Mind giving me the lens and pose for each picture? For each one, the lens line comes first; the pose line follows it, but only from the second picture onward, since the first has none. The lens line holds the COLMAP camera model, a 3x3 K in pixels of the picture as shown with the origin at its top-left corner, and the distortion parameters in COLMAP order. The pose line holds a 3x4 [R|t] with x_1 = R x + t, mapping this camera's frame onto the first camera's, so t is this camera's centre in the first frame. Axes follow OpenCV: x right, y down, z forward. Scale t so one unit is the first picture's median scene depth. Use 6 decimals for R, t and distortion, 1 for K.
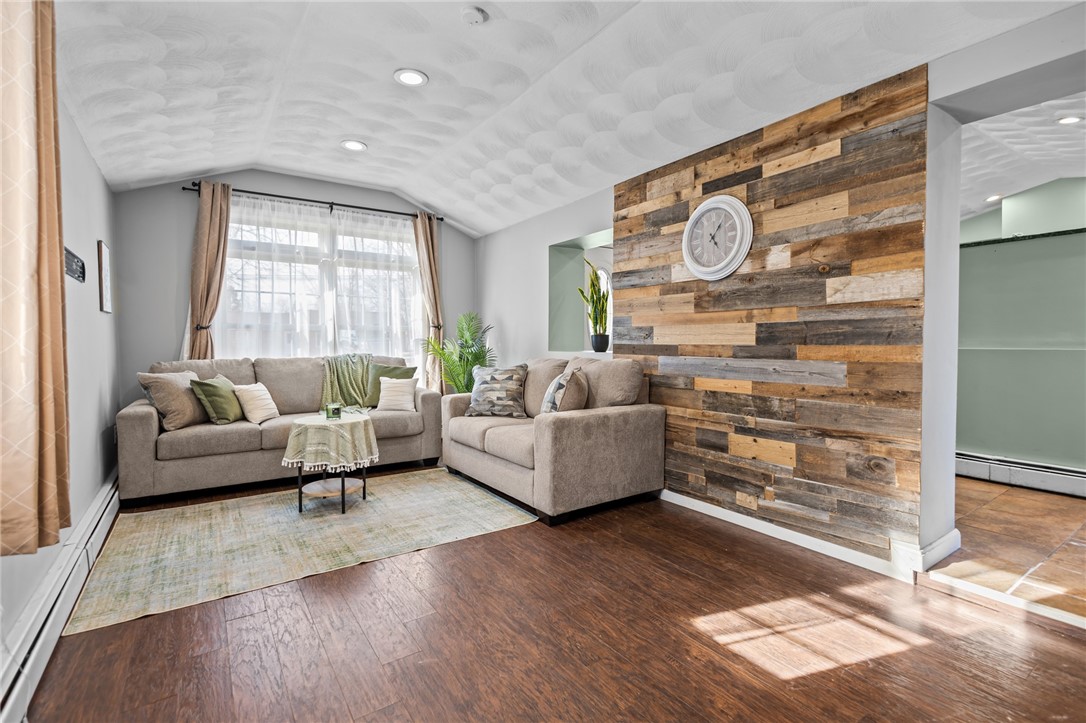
lens RADIAL K [[501.1, 0, 544.2], [0, 501.1, 358.9], [0, 0, 1]] dist [0.001057, -0.000045]
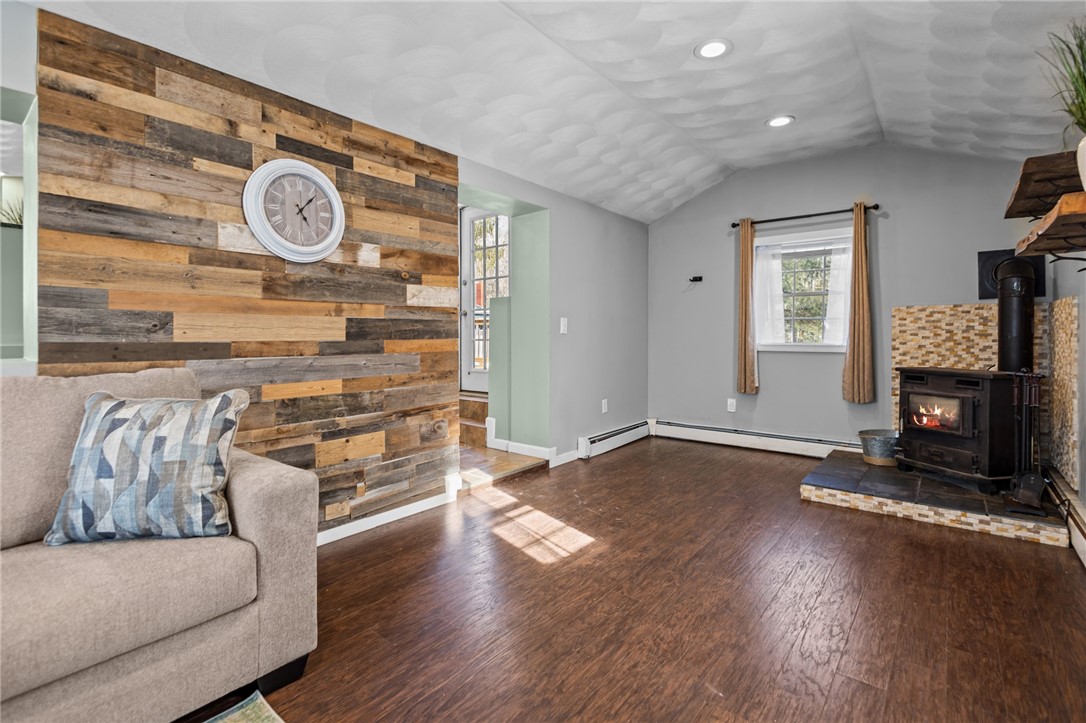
lens RADIAL K [[501.0, 0, 547.9], [0, 501.0, 339.3], [0, 0, 1]] dist [0.001545, -0.000295]
pose [[-0.293024, -0.006036, 0.956086, -0.648879], [0.034847, 0.999248, 0.016988, -0.035487], [-0.955470, 0.038295, -0.292593, 0.985470]]
